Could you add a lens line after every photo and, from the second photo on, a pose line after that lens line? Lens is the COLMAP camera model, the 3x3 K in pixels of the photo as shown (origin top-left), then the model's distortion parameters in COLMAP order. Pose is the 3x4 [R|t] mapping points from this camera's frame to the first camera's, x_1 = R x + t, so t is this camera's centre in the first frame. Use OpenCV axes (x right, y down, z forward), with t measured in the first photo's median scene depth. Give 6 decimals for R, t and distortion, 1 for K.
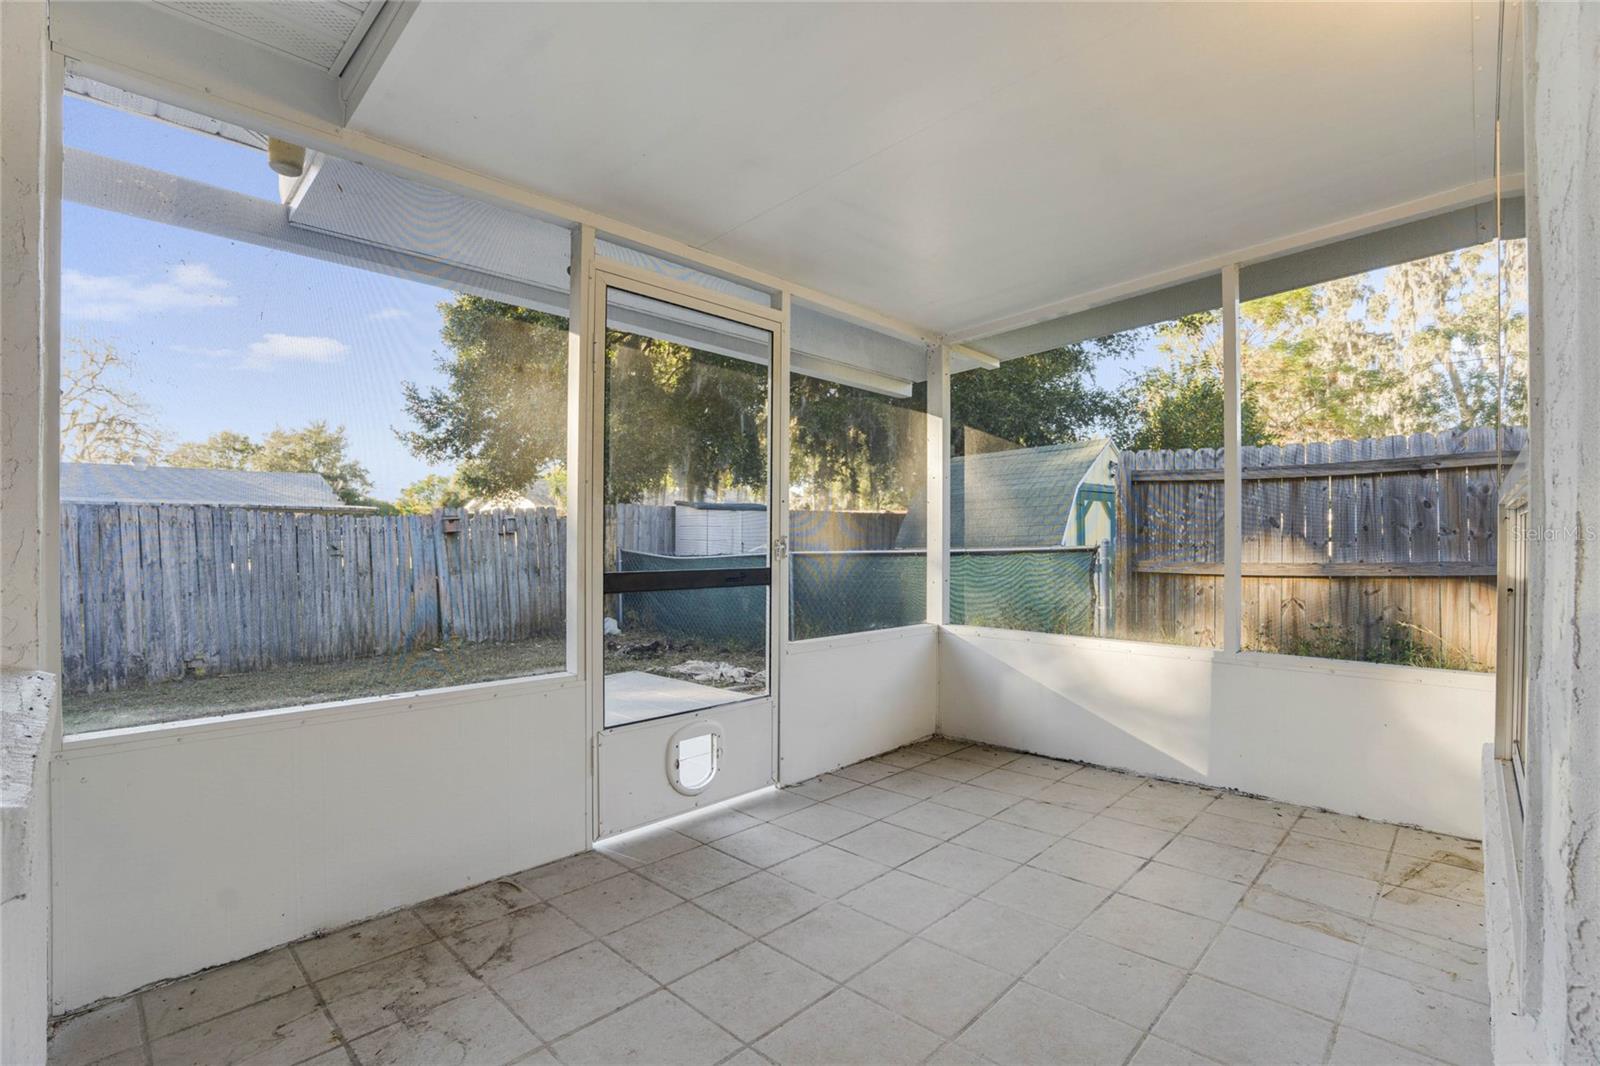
lens RADIAL K [[730.8, 0, 800.0], [0, 730.8, 533.0], [0, 0, 1]] dist [-0.057555, 0.023295]
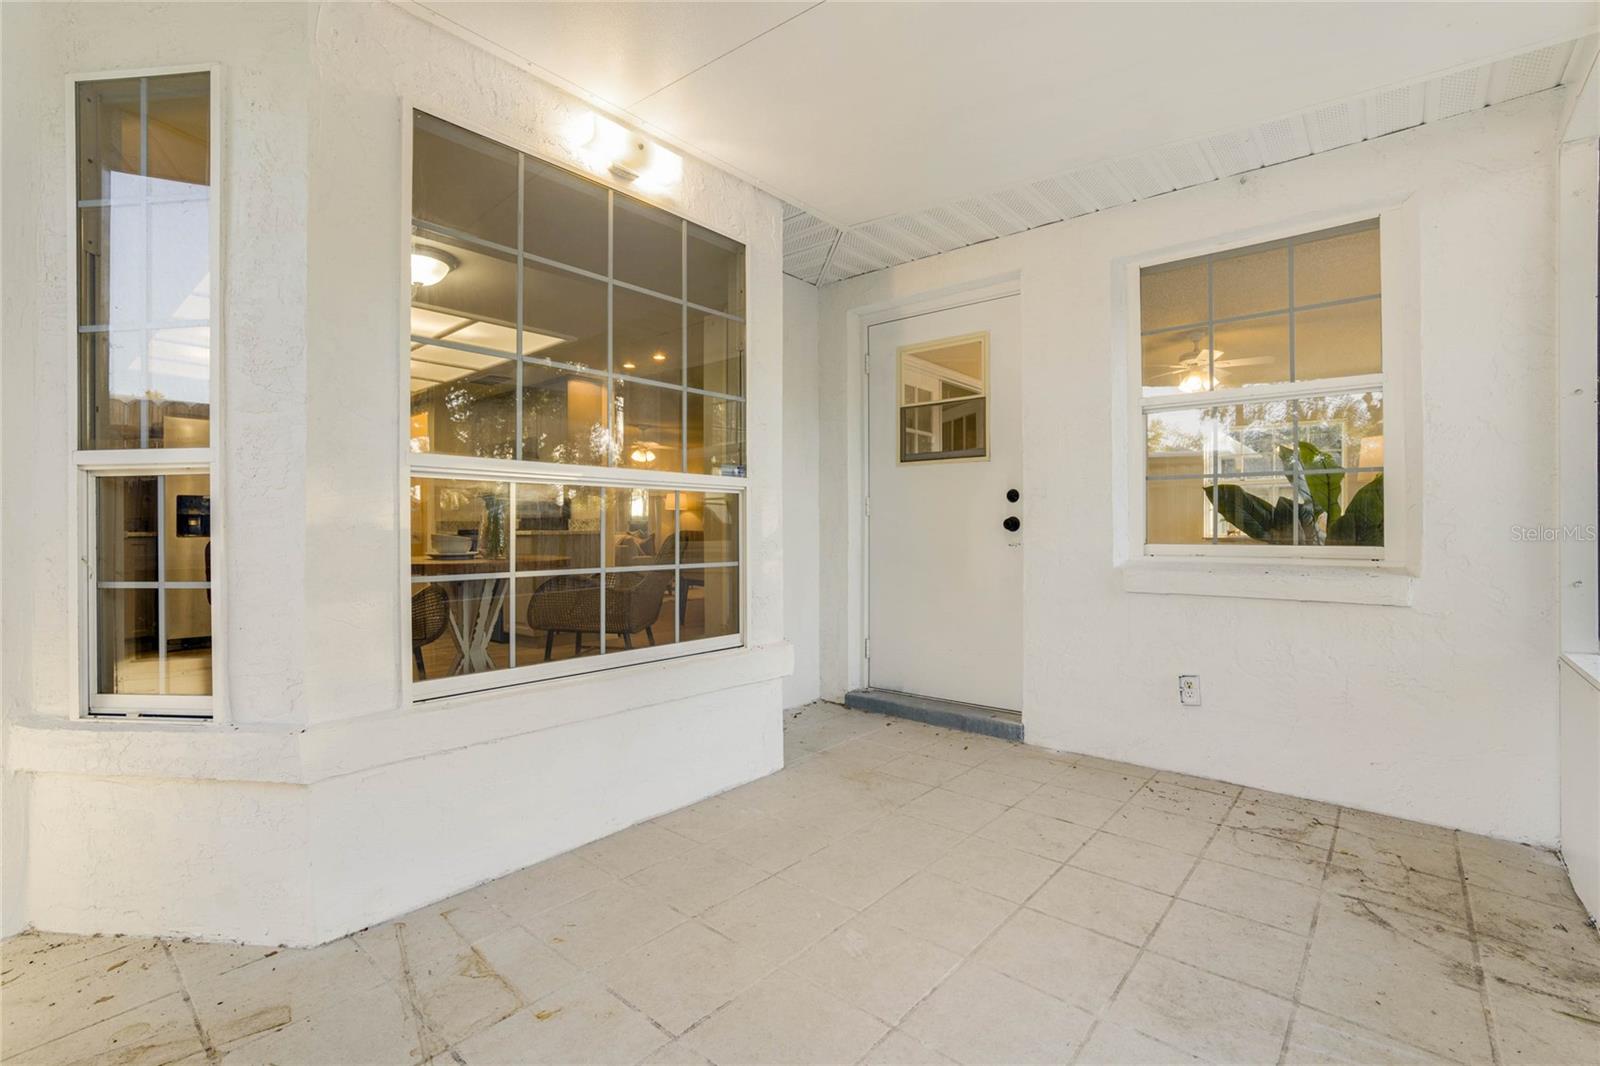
lens RADIAL K [[730.8, 0, 800.0], [0, 730.8, 533.0], [0, 0, 1]] dist [-0.057555, 0.023295]
pose [[-0.998283, 0.000626, -0.058580, 0.423676], [0.001036, 0.999975, -0.006973, 0.062024], [0.058574, -0.007022, -0.998258, 1.907728]]
